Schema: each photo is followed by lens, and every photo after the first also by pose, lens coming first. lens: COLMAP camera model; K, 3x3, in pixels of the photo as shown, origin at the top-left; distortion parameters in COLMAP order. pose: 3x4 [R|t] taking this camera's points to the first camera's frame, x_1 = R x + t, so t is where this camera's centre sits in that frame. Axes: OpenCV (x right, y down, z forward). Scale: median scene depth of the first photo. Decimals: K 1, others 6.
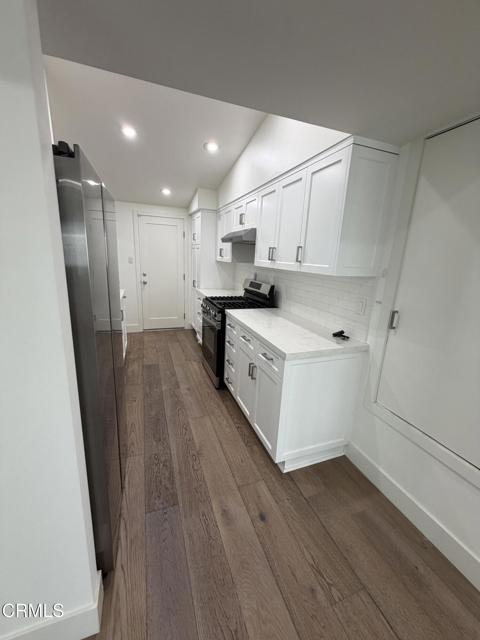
lens RADIAL K [[255.3, 0, 239.0], [0, 255.3, 318.2], [0, 0, 1]] dist [0.000332, 0.000286]
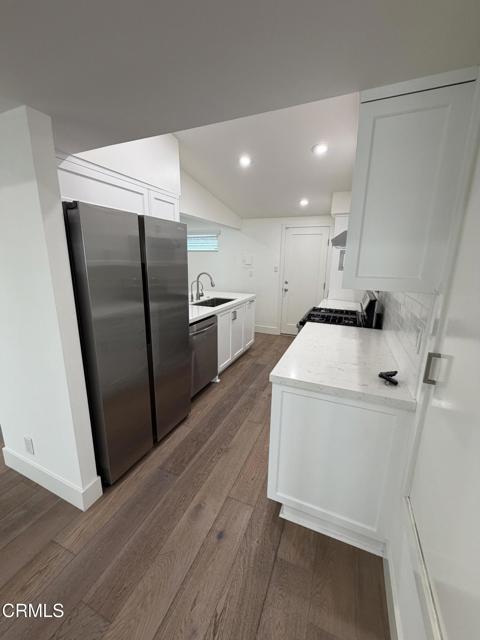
lens RADIAL K [[255.3, 0, 239.1], [0, 255.3, 318.0], [0, 0, 1]] dist [0.000332, 0.000286]
pose [[0.724895, 0.122732, -0.677838, 0.375613], [-0.145085, 0.989130, 0.023938, -0.032360], [0.673407, 0.080992, 0.734822, 0.150874]]
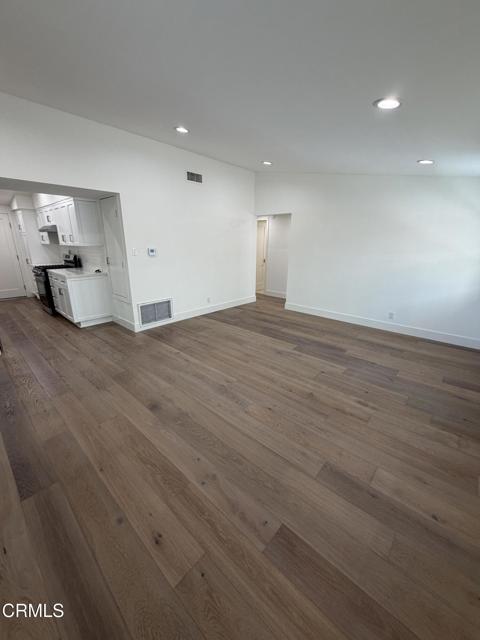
lens RADIAL K [[255.3, 0, 241.1], [0, 255.3, 318.6], [0, 0, 1]] dist [0.000332, 0.000286]
pose [[0.885759, -0.167312, 0.432940, 0.325557], [0.138689, 0.985561, 0.097131, 0.324284], [-0.442940, -0.025991, 0.896174, -1.260056]]
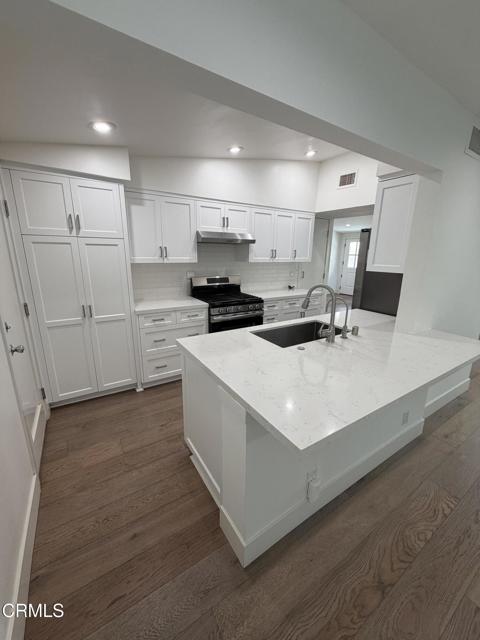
lens RADIAL K [[255.3, 0, 239.3], [0, 255.3, 315.8], [0, 0, 1]] dist [0.000332, 0.000286]
pose [[-0.210755, -0.287847, 0.934198, -1.169669], [0.204826, 0.921446, 0.330127, -0.372815], [-0.955839, 0.260924, -0.135241, 1.220134]]
